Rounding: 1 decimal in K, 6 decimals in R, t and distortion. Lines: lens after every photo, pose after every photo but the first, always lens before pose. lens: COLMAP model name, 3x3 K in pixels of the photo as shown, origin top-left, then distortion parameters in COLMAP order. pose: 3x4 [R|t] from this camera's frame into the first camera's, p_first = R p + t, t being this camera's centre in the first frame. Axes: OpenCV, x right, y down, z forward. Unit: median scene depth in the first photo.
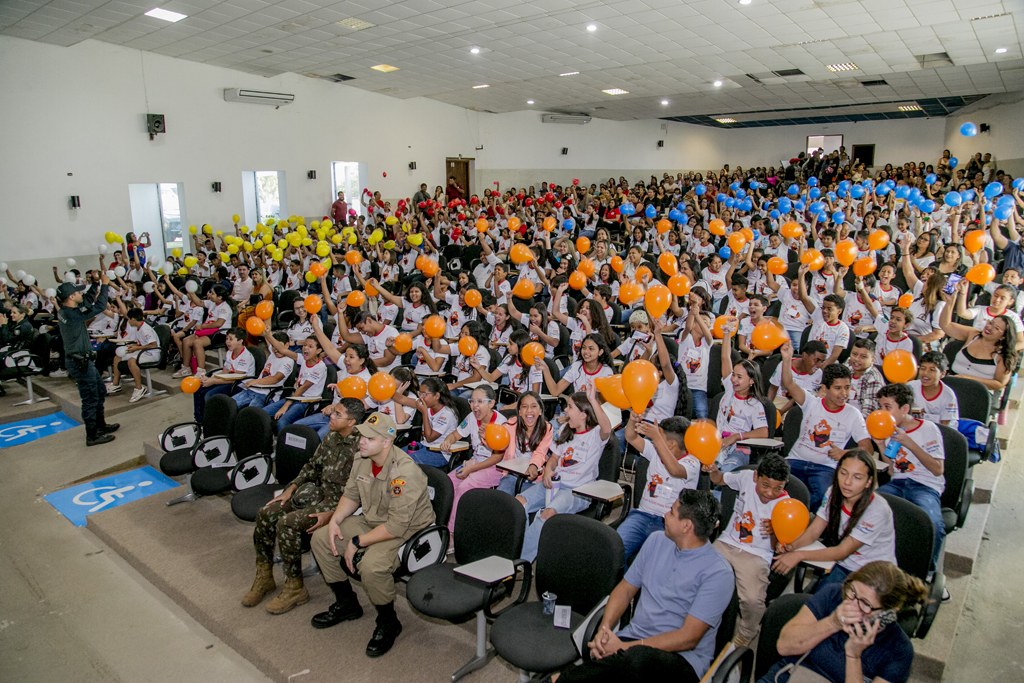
lens RADIAL K [[711.7, 0, 512.5], [0, 711.7, 346.0], [0, 0, 1]] dist [-0.093596, 0.052067]
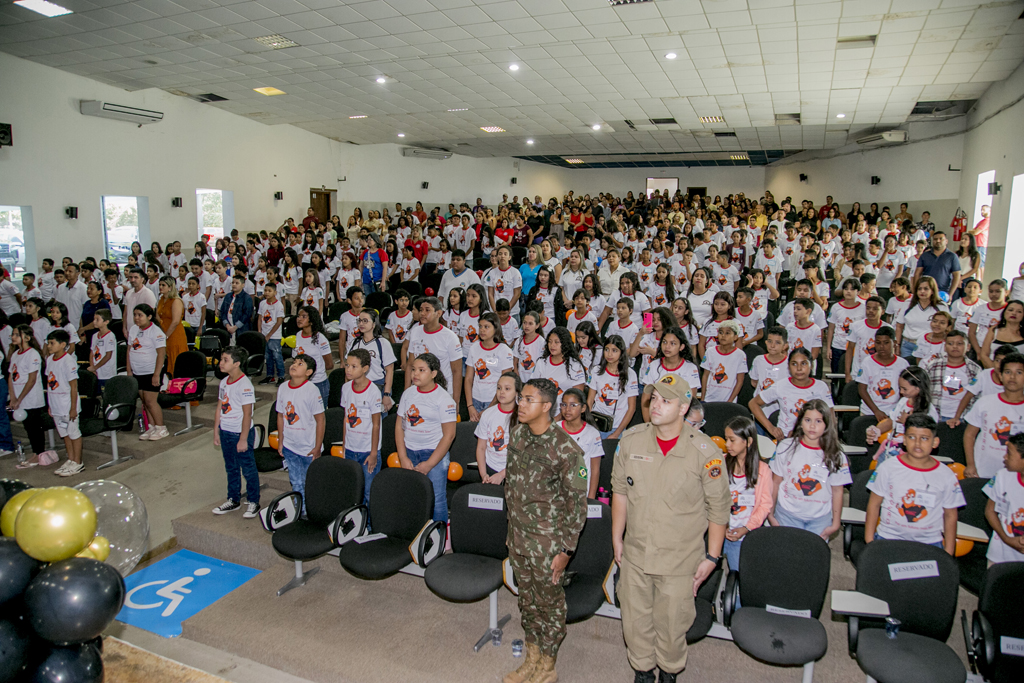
lens RADIAL K [[711.7, 0, 509.9], [0, 711.7, 336.6], [0, 0, 1]] dist [-0.093596, 0.052067]
pose [[0.953990, -0.024174, 0.298862, -0.149117], [0.042108, 0.997668, -0.053715, -0.006140], [-0.296867, 0.063828, 0.952783, 0.036455]]
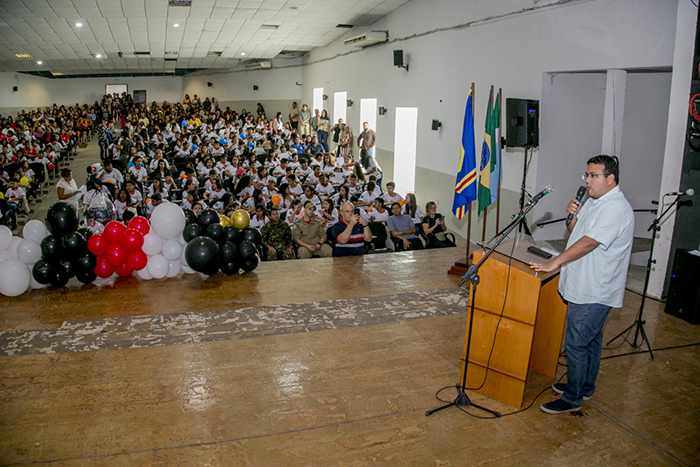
lens RADIAL K [[556.4, 0, 346.1], [0, 556.4, 234.8], [0, 0, 1]] dist [-0.208139, 0.031344]
pose [[0.501513, -0.171063, 0.848069, -0.476661], [0.163847, 0.981297, 0.101044, 0.003529], [-0.849493, 0.088278, 0.520162, -0.070997]]
